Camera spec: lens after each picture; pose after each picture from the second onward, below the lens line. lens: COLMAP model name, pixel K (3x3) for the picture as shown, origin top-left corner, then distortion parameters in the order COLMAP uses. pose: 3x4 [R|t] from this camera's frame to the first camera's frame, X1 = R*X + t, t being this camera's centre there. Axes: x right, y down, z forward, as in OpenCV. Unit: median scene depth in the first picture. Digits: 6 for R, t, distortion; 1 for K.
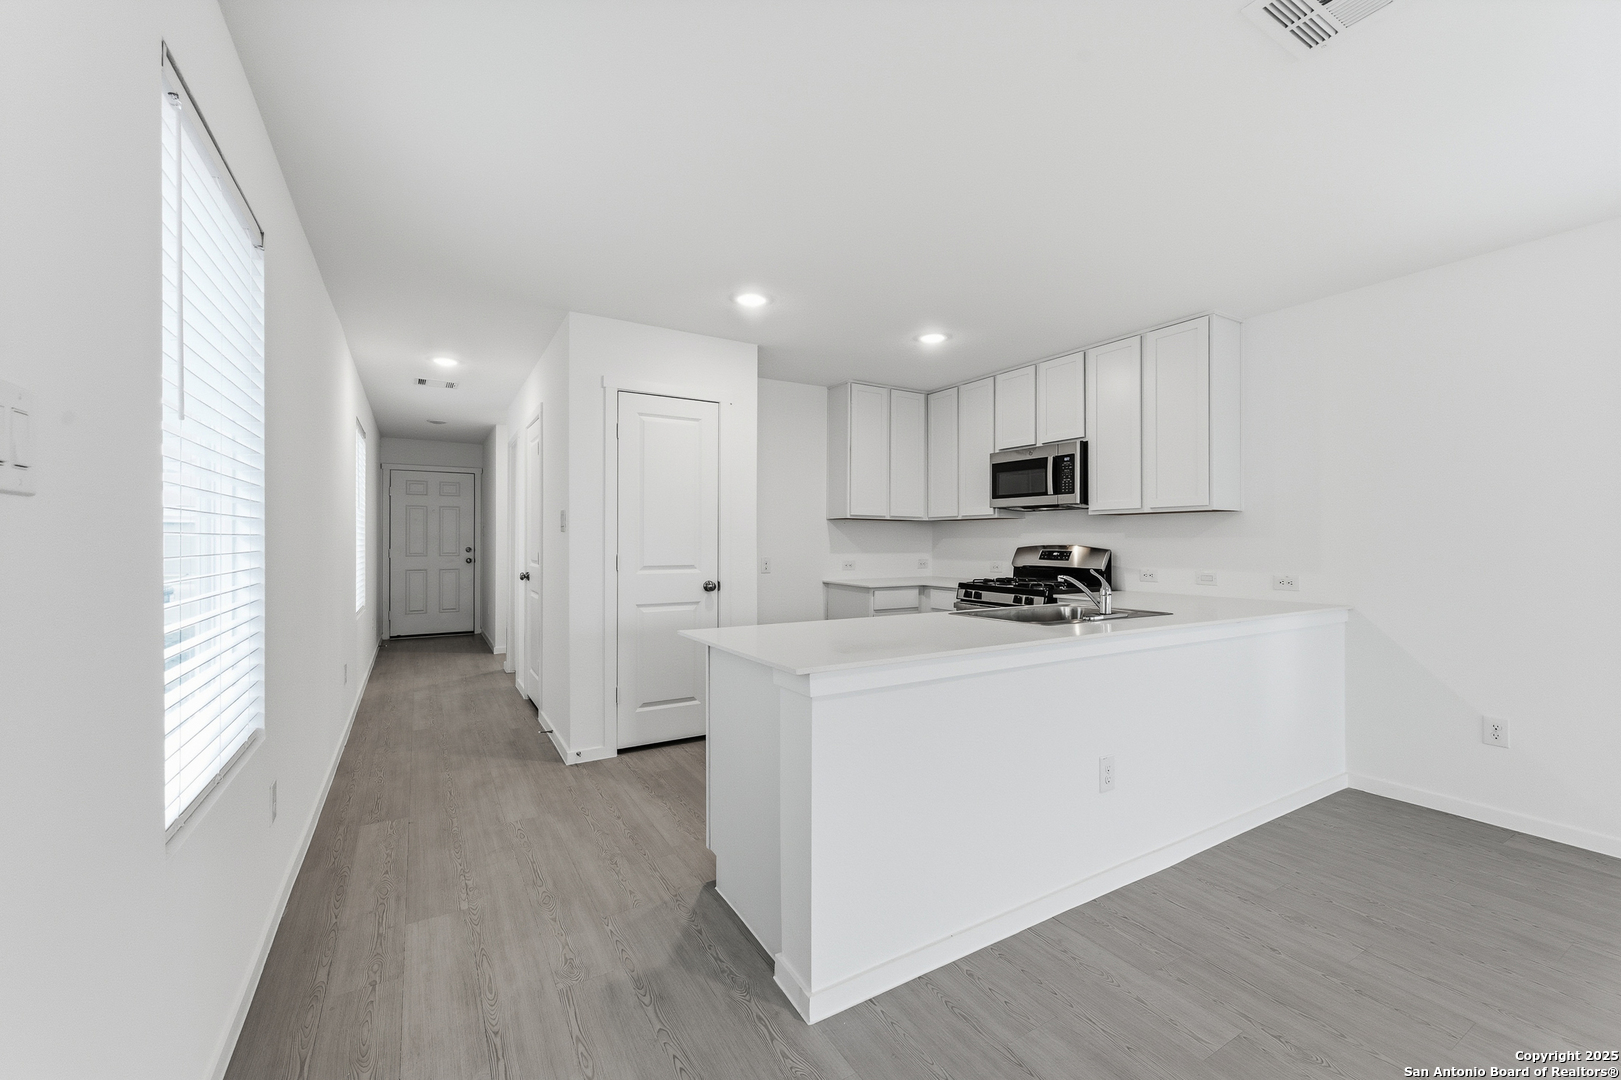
lens RADIAL K [[646.0, 0, 810.5], [0, 646.0, 540.0], [0, 0, 1]] dist [0.000229, 0.000011]
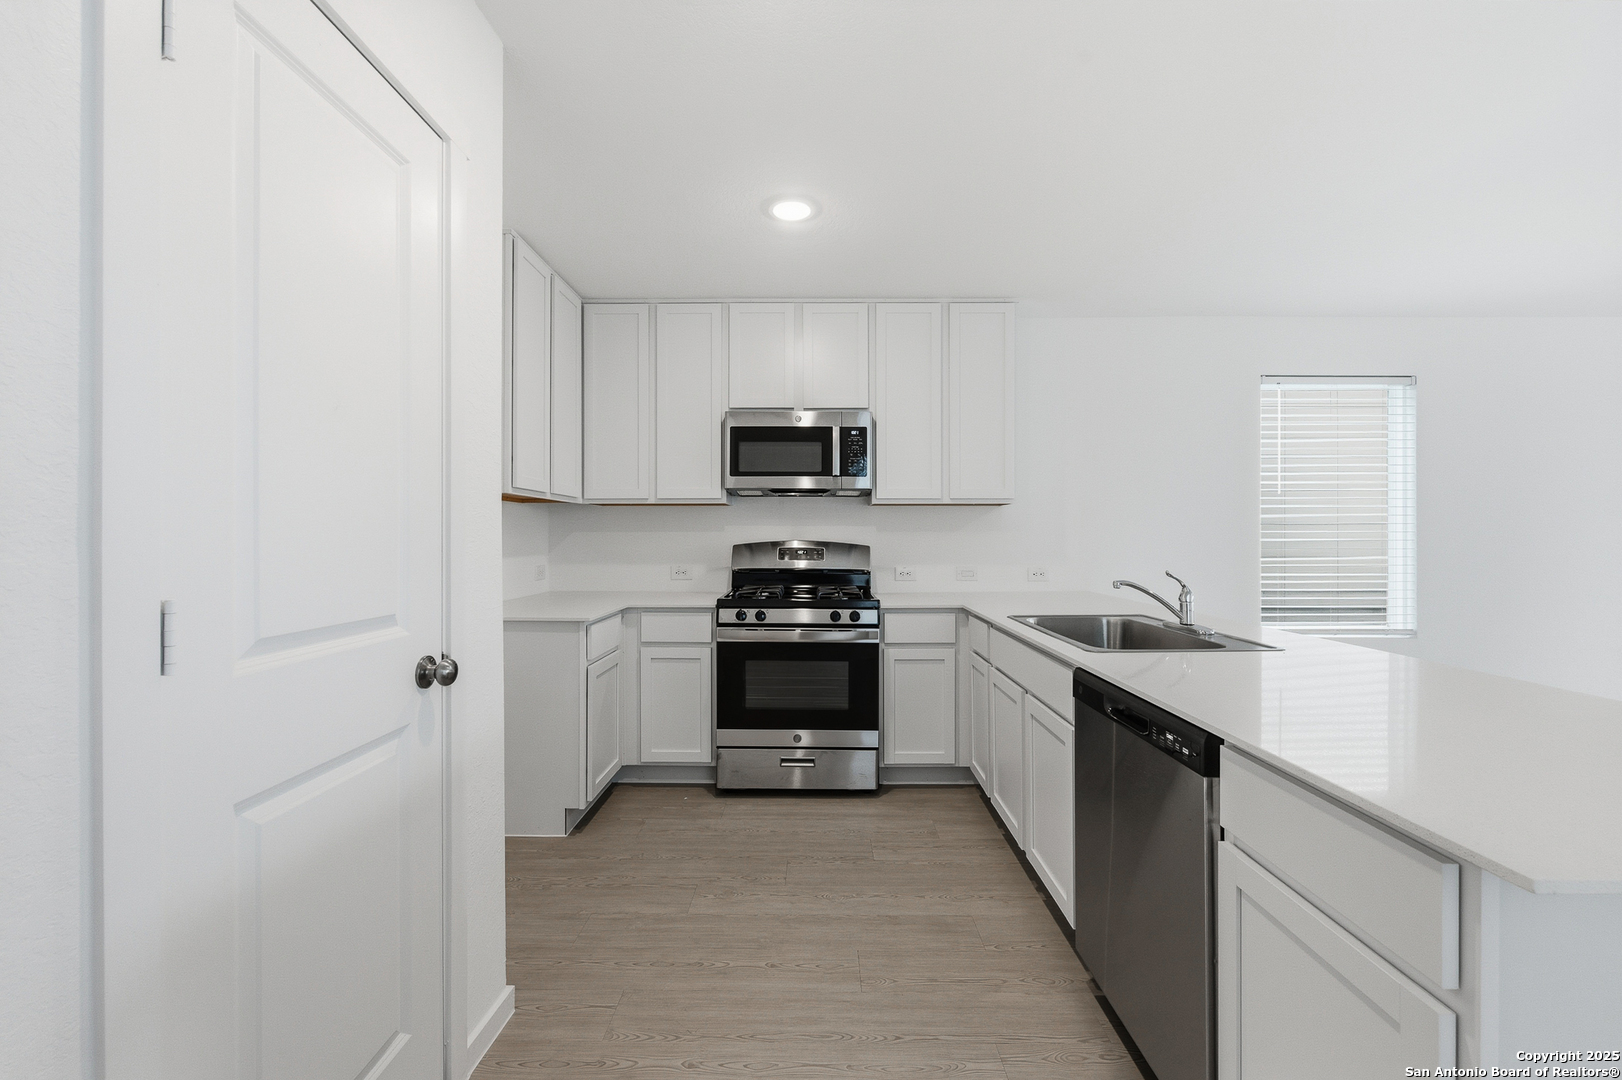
lens RADIAL K [[668.3, 0, 812.9], [0, 668.3, 531.5], [0, 0, 1]] dist [0.000295, -0.000064]
pose [[0.521789, 0.002659, 0.853070, -0.321978], [0.001685, 0.999990, -0.004148, -0.000307], [-0.853073, 0.003602, 0.521780, 0.595541]]
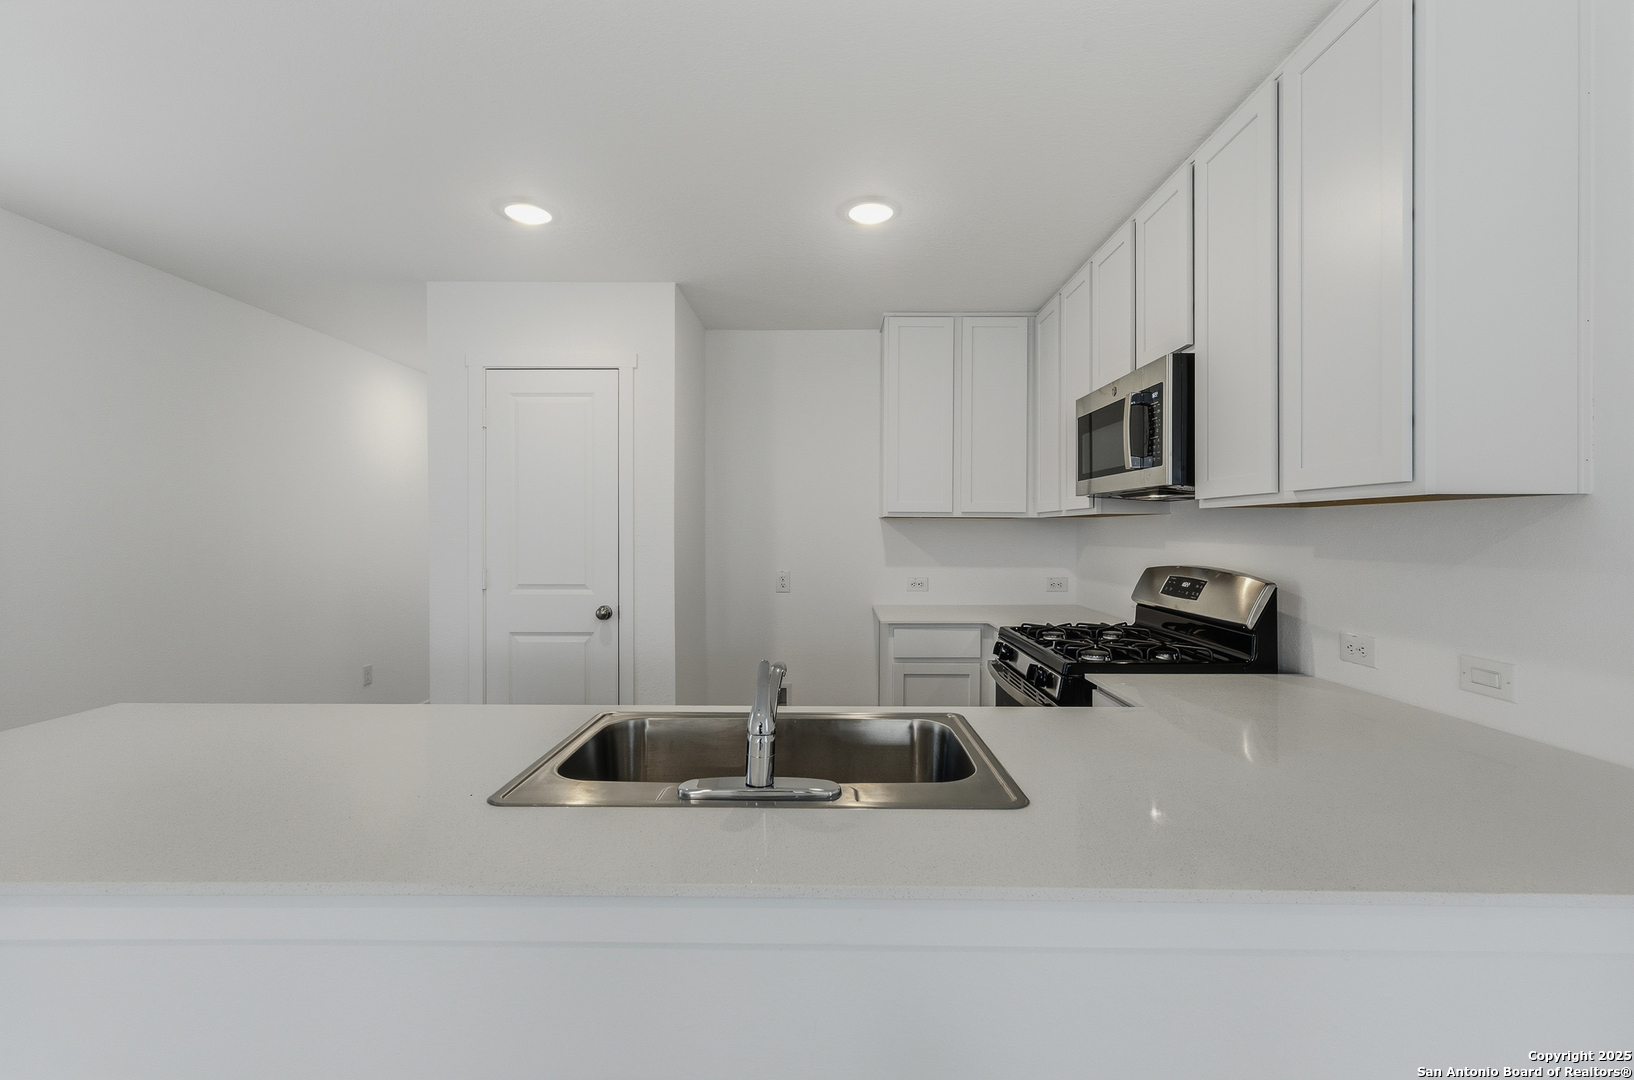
lens RADIAL K [[679.8, 0, 814.2], [0, 679.8, 532.9], [0, 0, 1]] dist [-0.001403, -0.000300]
pose [[0.854451, -0.000097, -0.519533, 0.429982], [0.000323, 1.000000, 0.000344, -0.020373], [0.519533, -0.000462, 0.854450, 0.412593]]
